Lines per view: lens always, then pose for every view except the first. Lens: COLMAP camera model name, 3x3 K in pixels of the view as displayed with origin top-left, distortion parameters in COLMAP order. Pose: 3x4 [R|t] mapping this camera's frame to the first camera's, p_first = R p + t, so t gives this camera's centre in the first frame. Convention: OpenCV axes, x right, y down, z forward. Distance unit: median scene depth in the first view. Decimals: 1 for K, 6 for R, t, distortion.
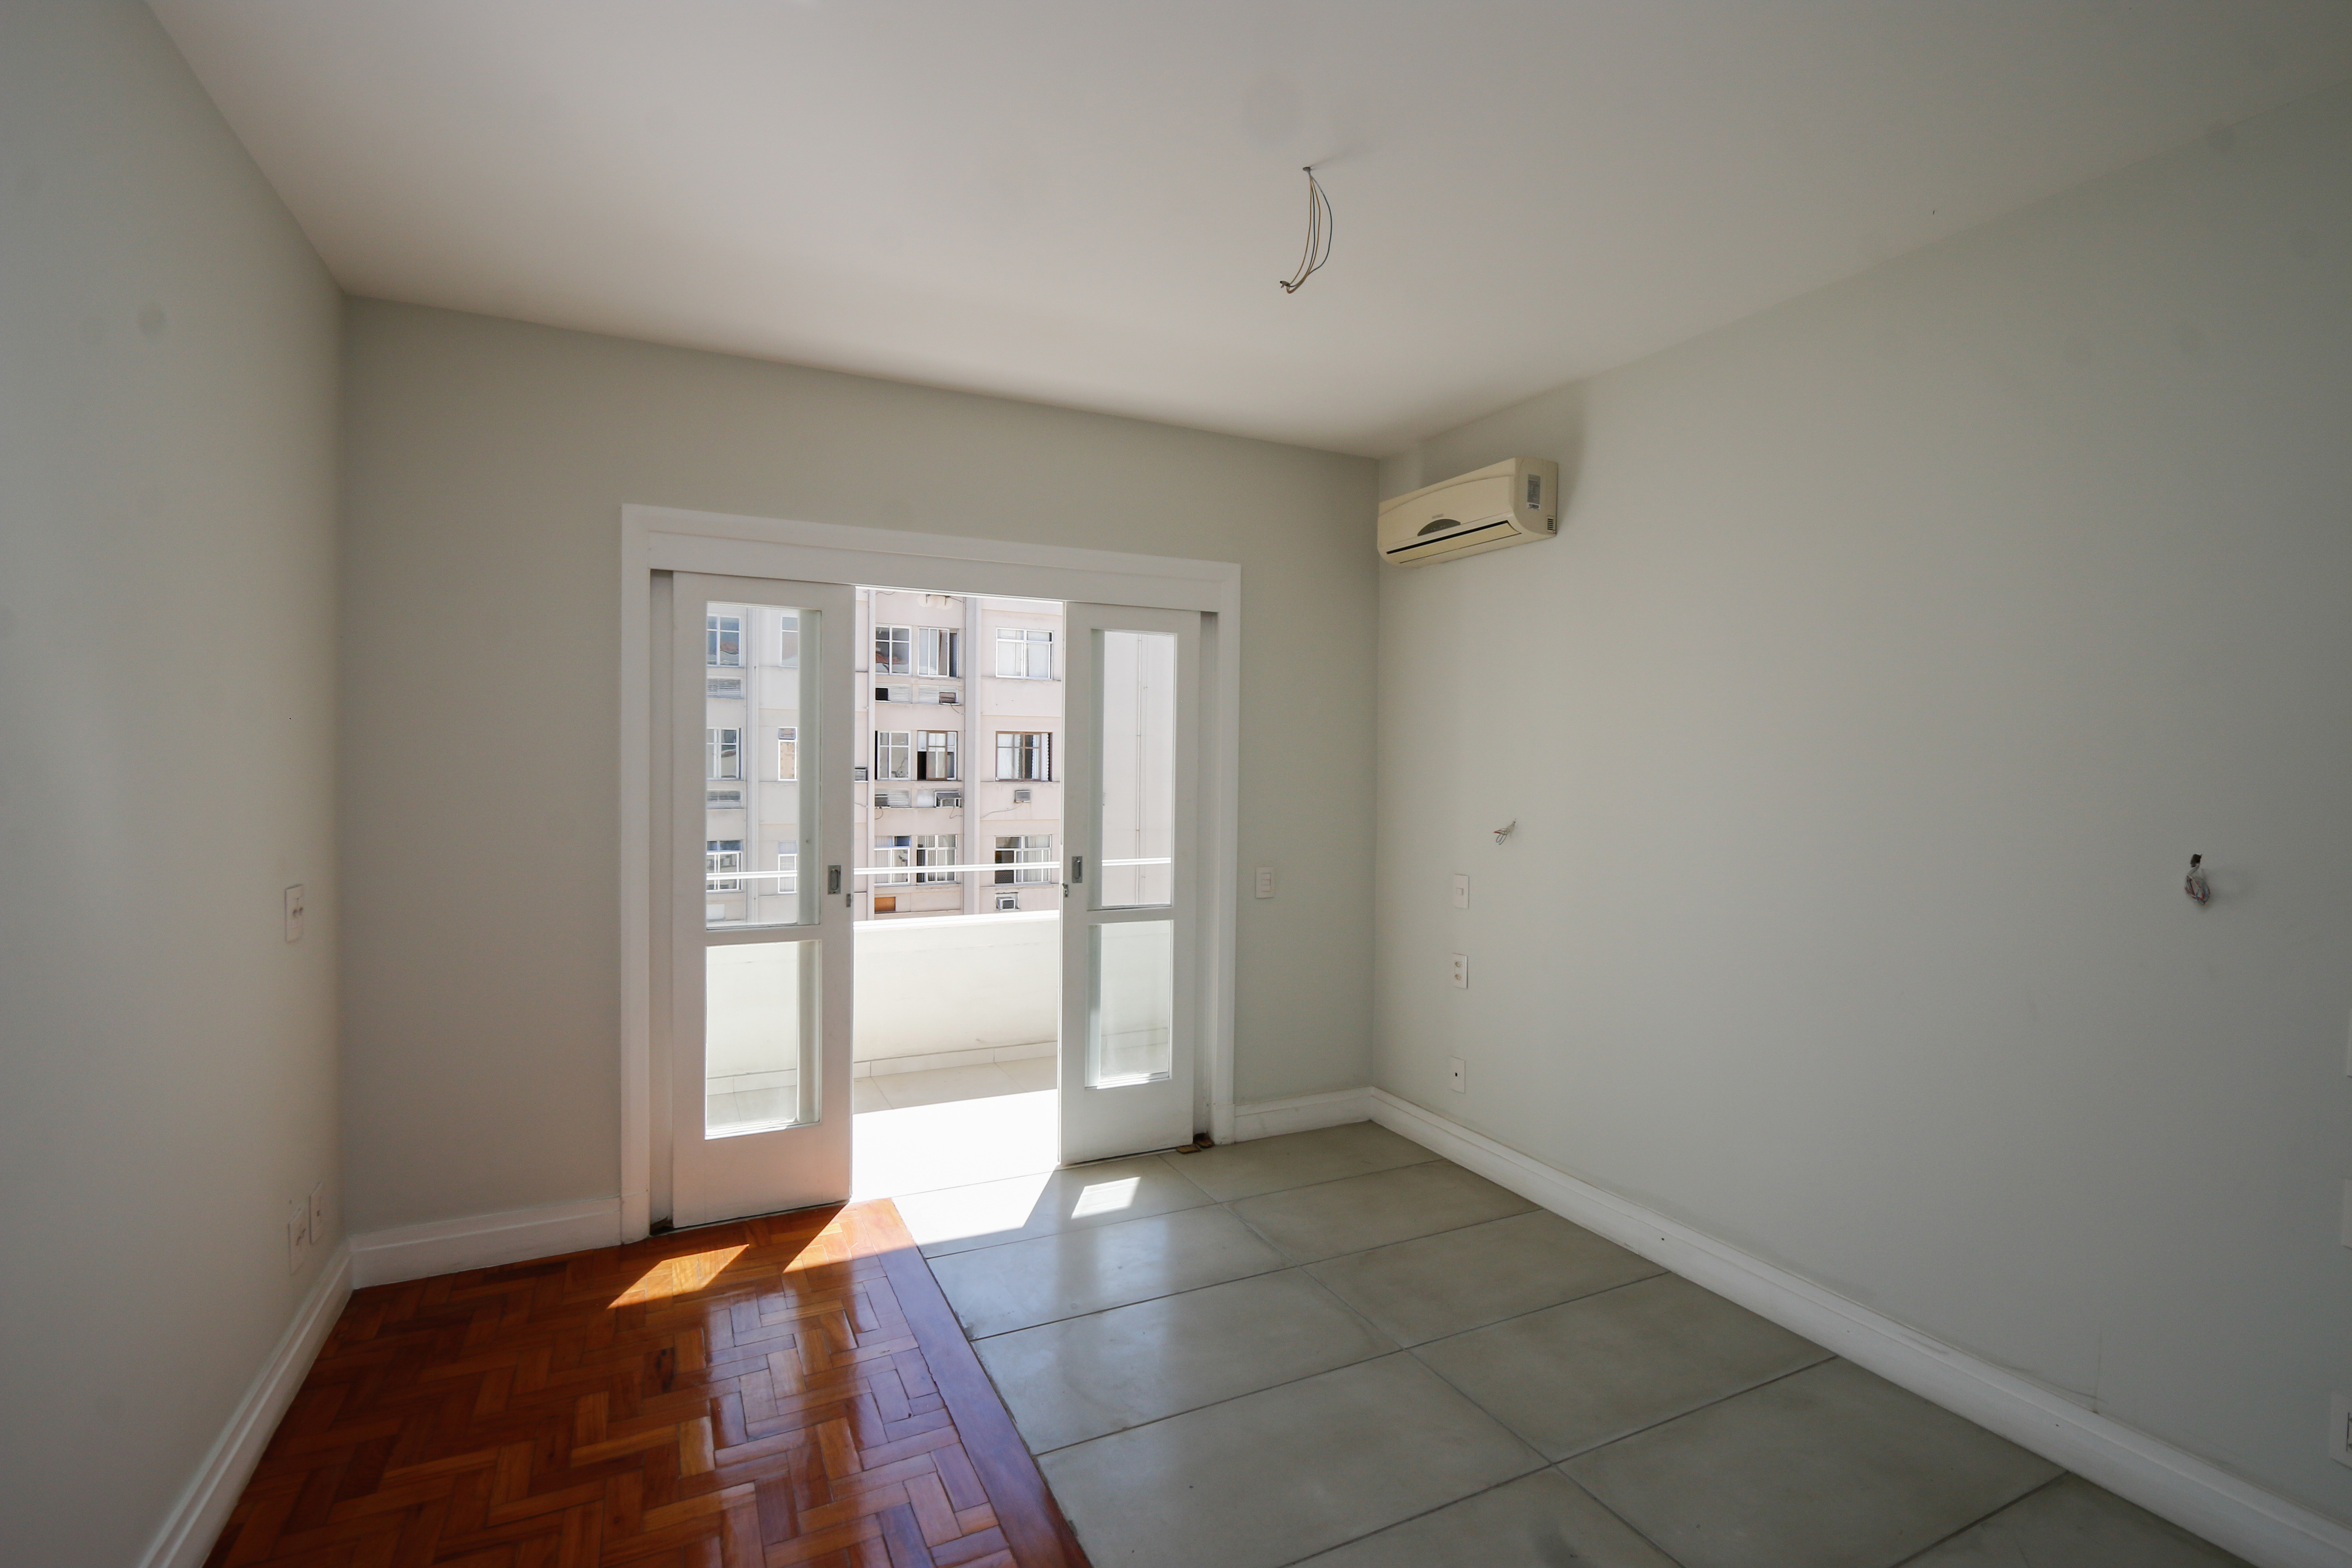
lens RADIAL K [[1082.6, 0, 1188.9], [0, 1082.6, 778.8], [0, 0, 1]] dist [-0.024034, 0.005745]
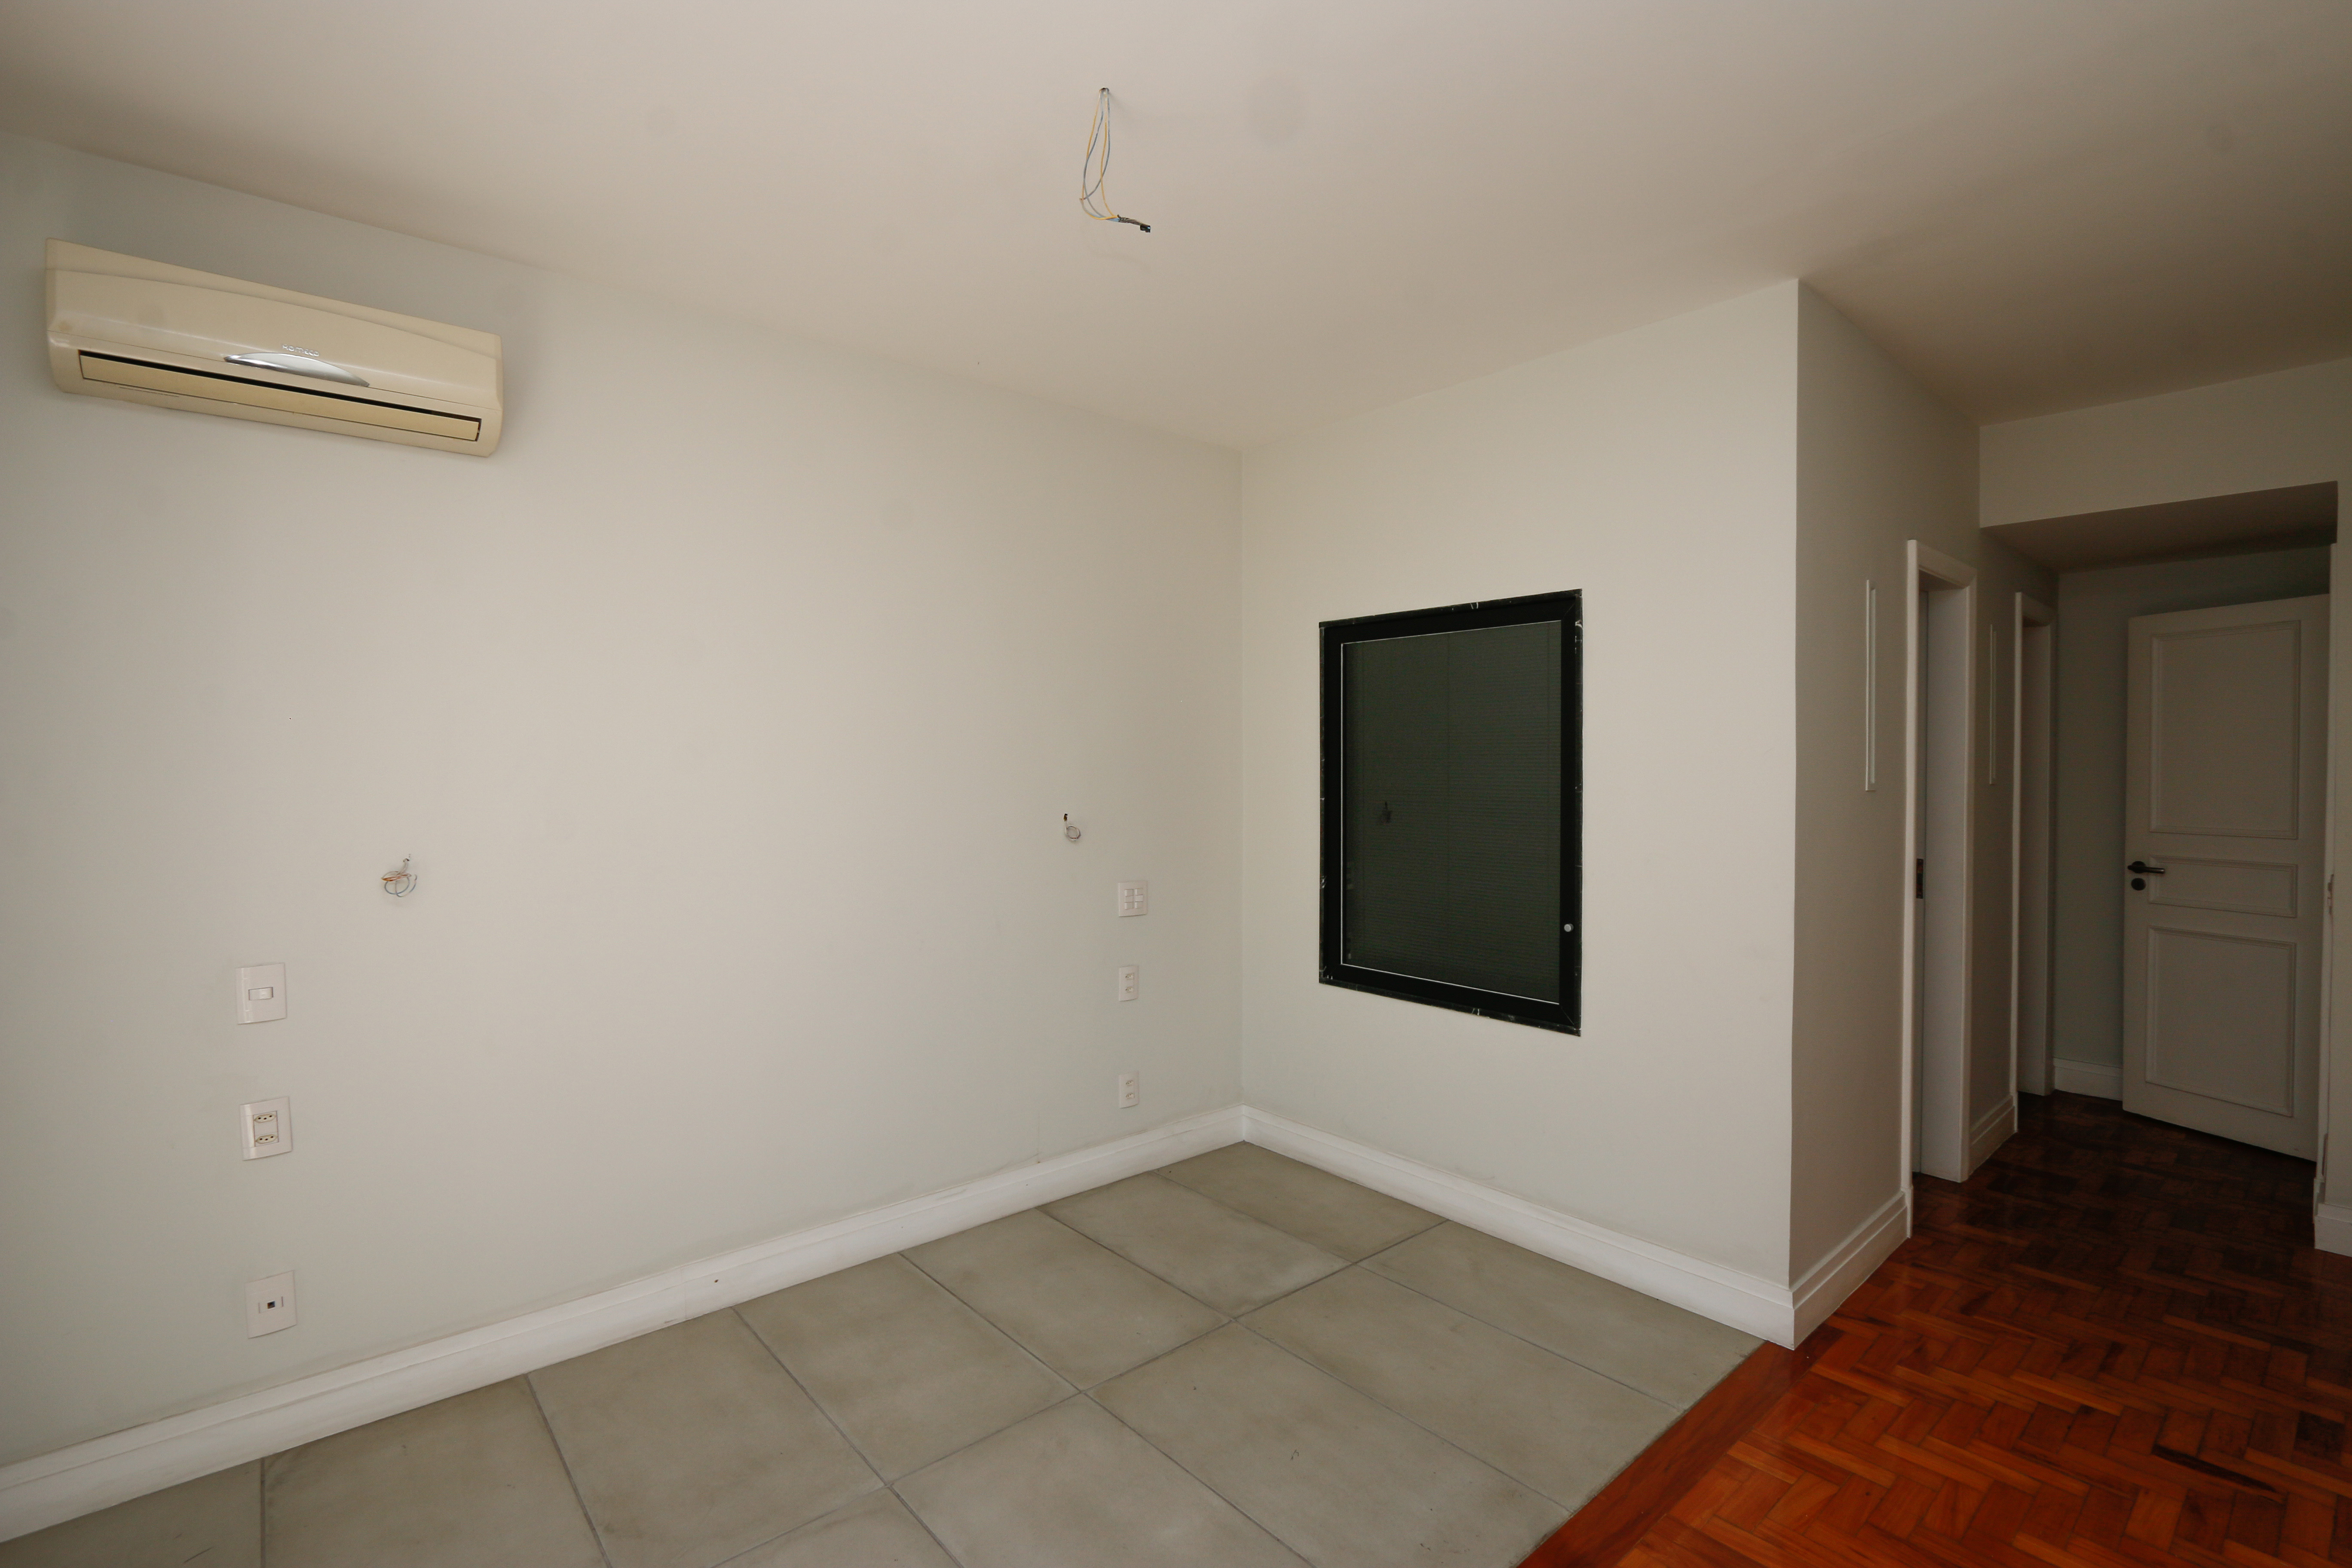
lens RADIAL K [[1082.6, 0, 1188.9], [0, 1082.6, 778.8], [0, 0, 1]] dist [-0.024034, 0.005745]
pose [[-0.257642, -0.034449, 0.965626, -0.496183], [0.014495, 0.999114, 0.039511, -0.032515], [-0.966132, 0.024176, -0.256914, 0.759468]]
